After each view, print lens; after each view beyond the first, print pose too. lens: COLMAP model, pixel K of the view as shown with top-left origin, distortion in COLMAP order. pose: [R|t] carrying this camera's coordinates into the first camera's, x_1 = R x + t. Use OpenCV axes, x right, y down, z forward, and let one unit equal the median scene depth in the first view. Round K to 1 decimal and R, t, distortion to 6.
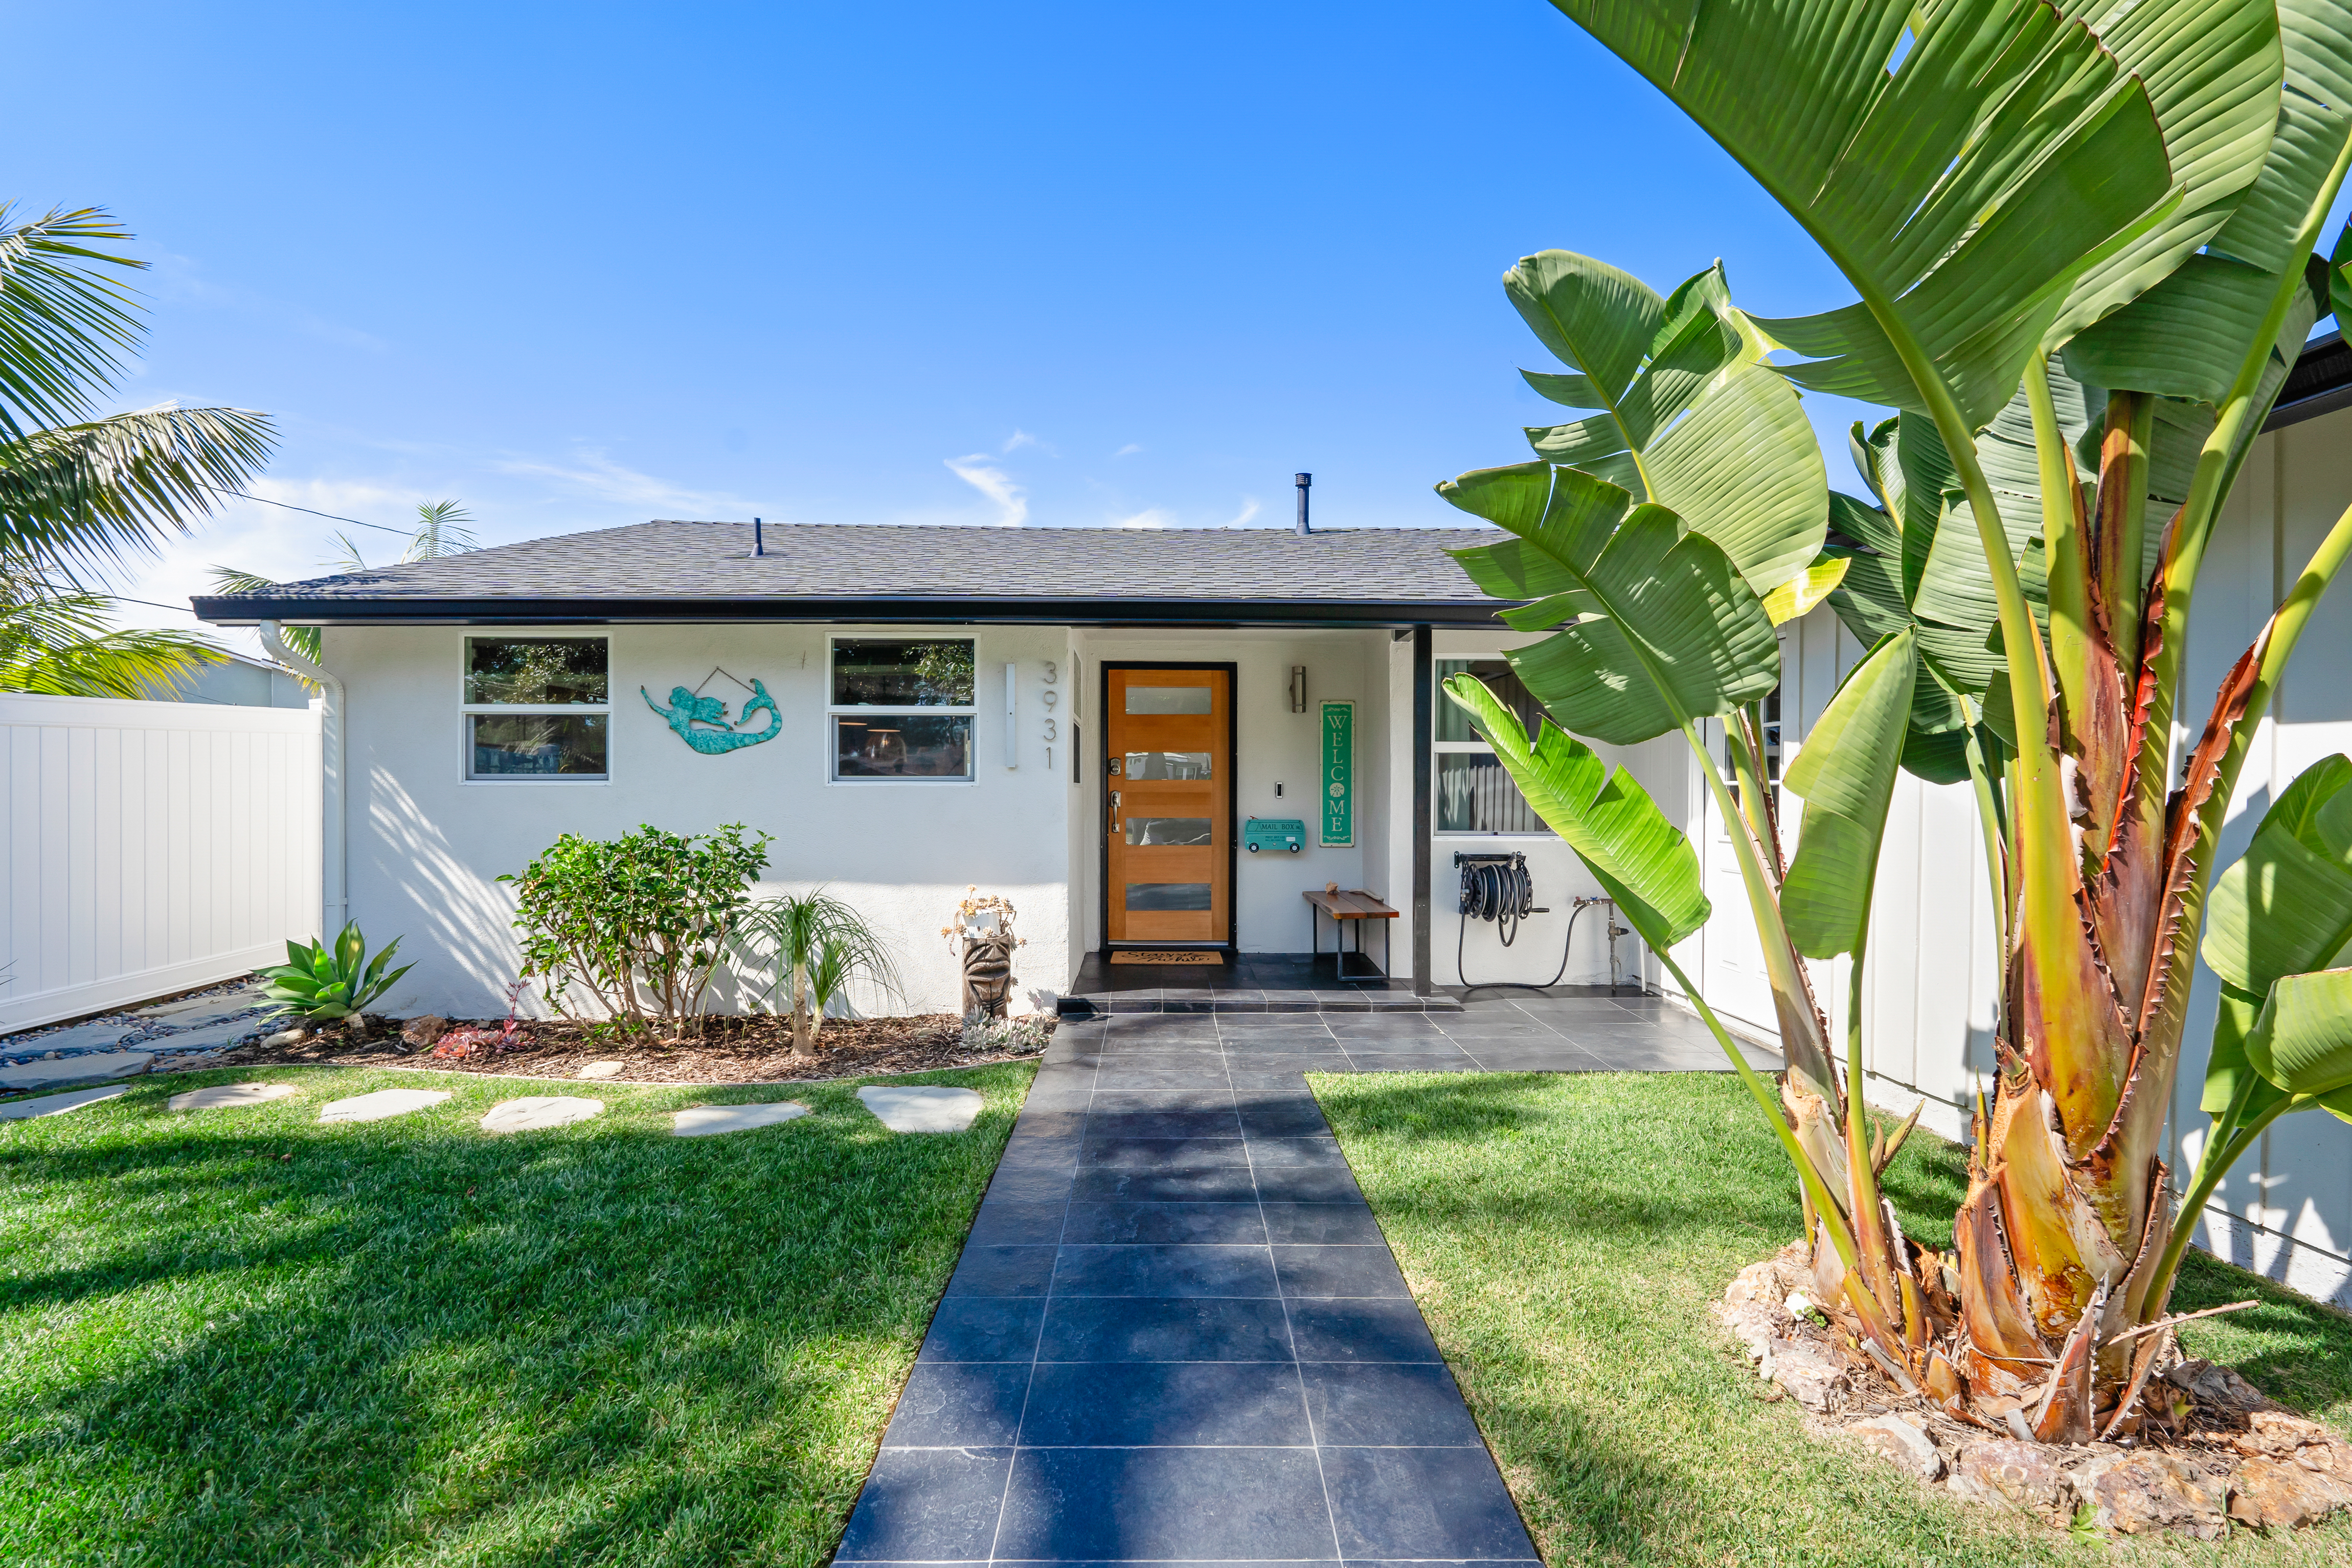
lens RADIAL K [[1048.7, 0, 1175.7], [0, 1048.7, 781.3], [0, 0, 1]] dist [-0.002068, -0.000121]
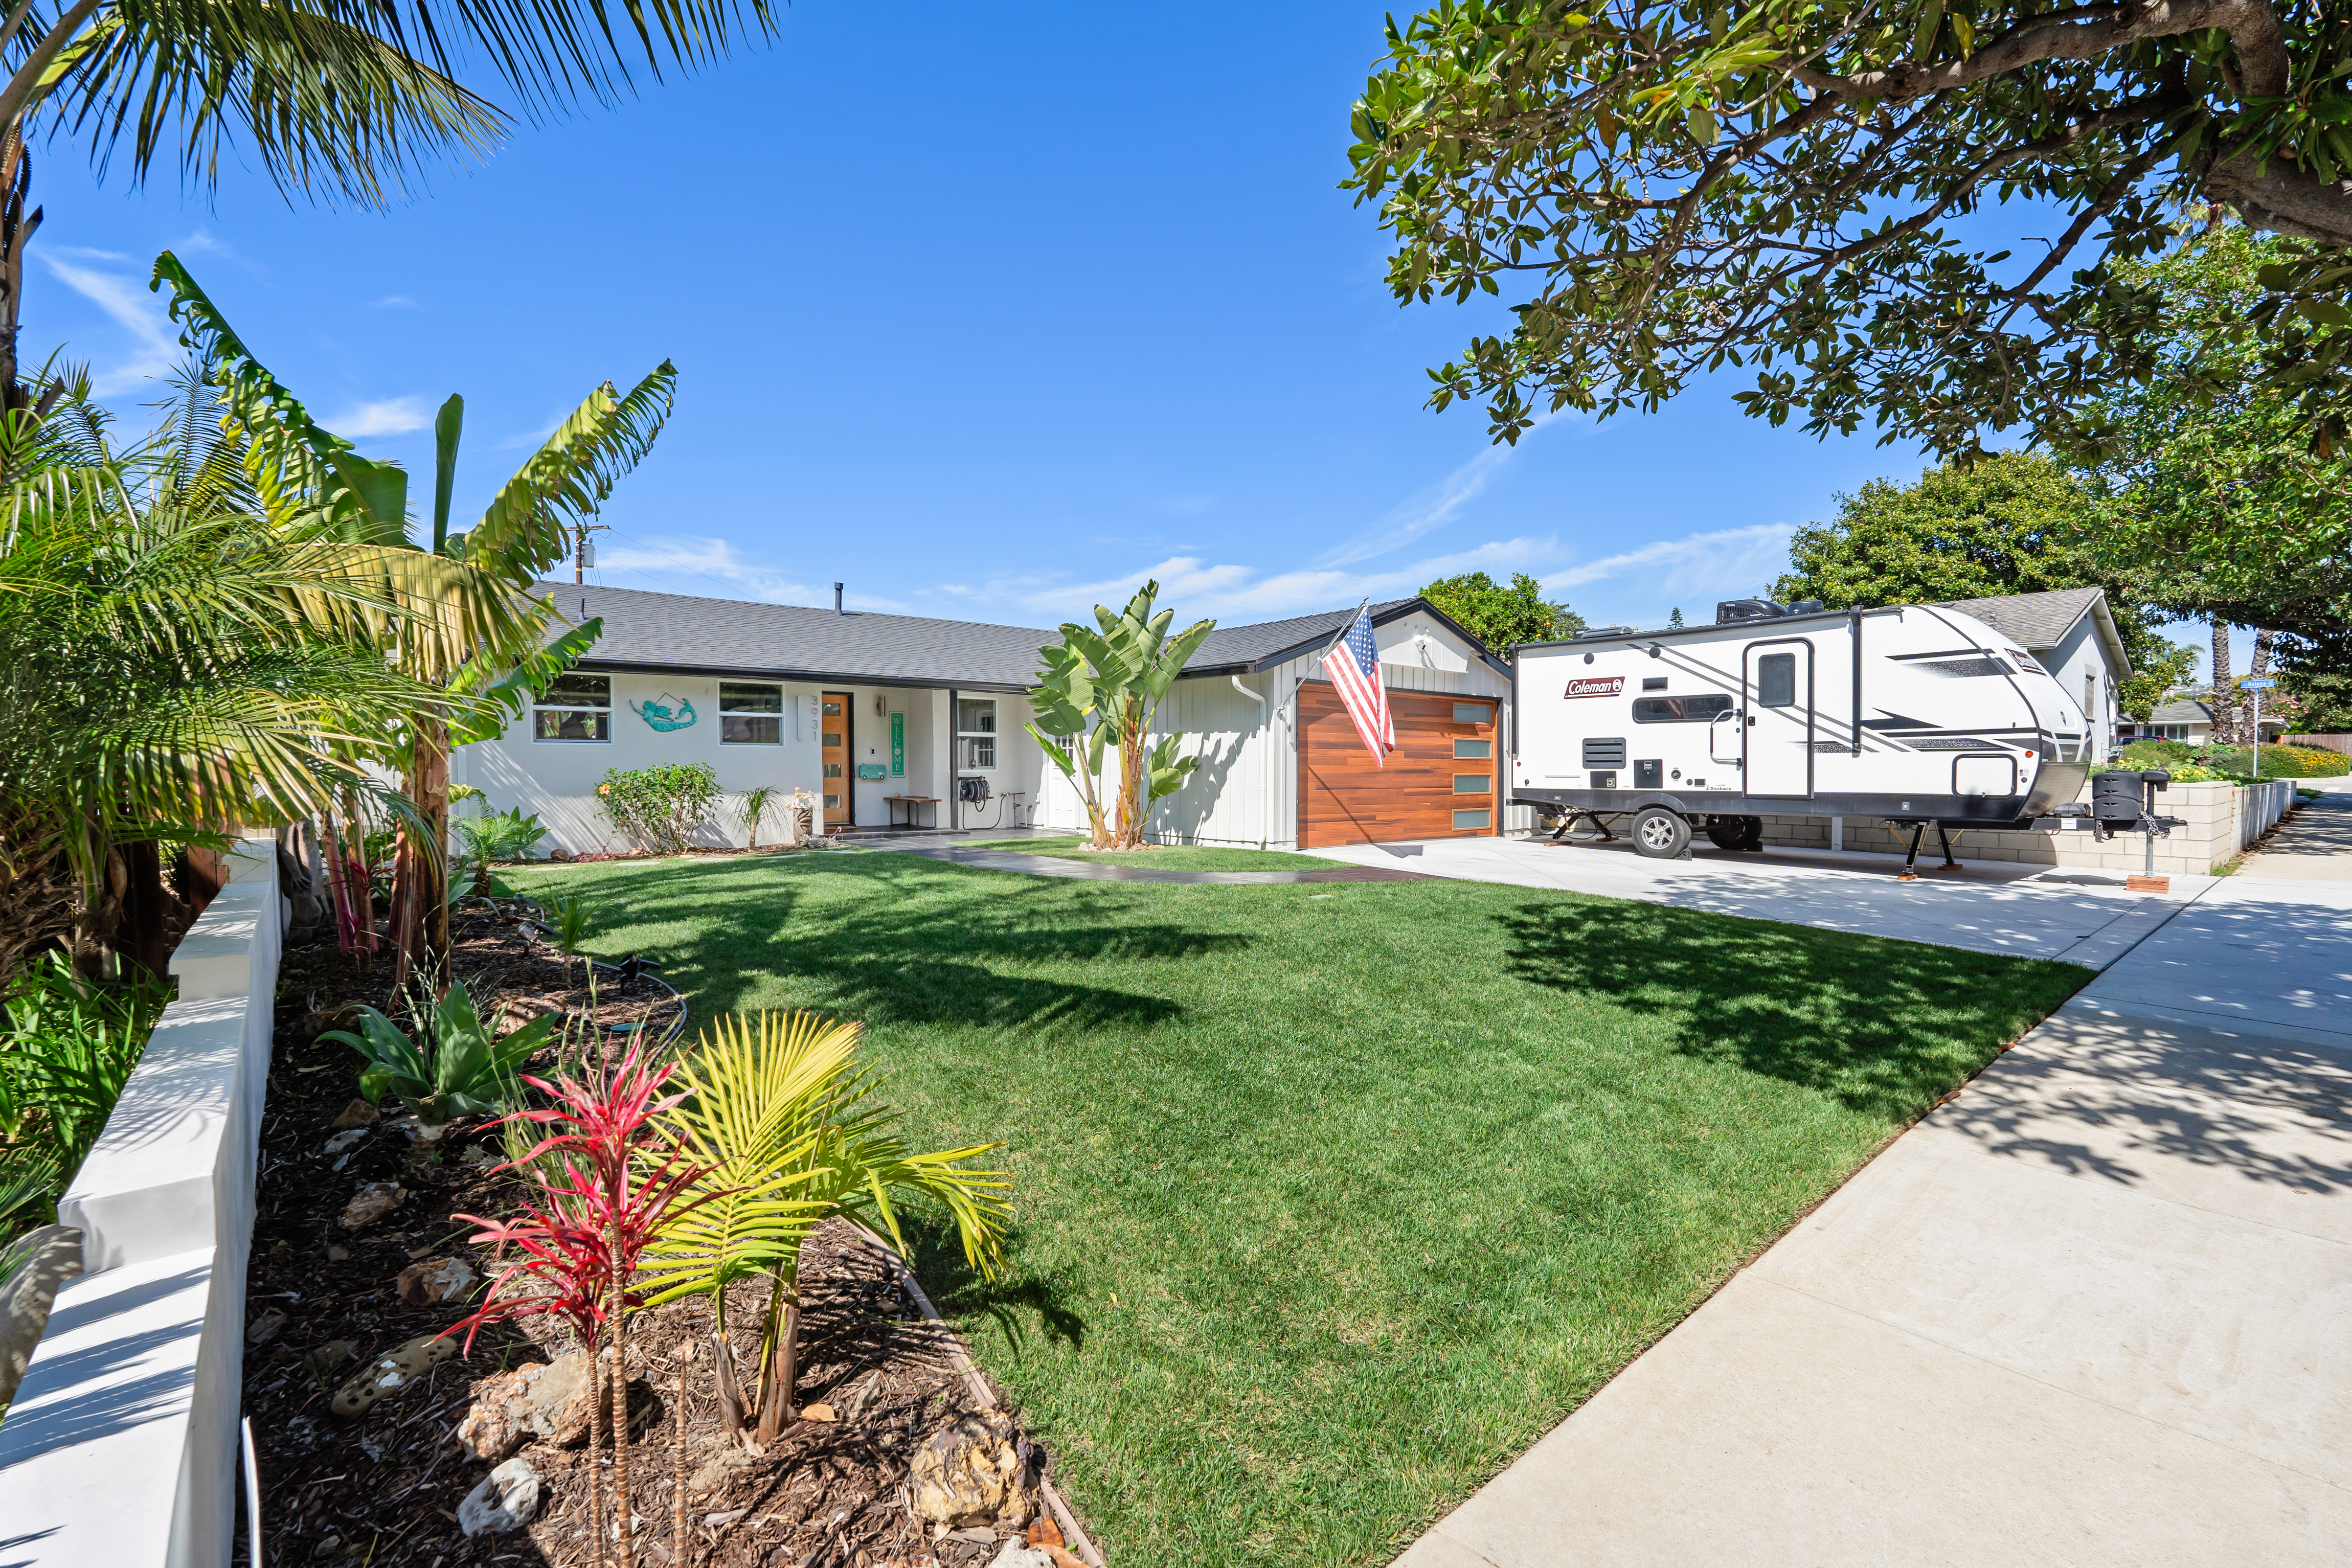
lens RADIAL K [[1048.7, 0, 1179.5], [0, 1048.7, 769.5], [0, 0, 1]] dist [-0.002068, -0.000121]
pose [[0.780163, -0.003615, 0.625566, -0.964807], [-0.002563, 0.999956, 0.008975, 0.030463], [-0.625572, -0.008606, 0.780119, -1.393382]]
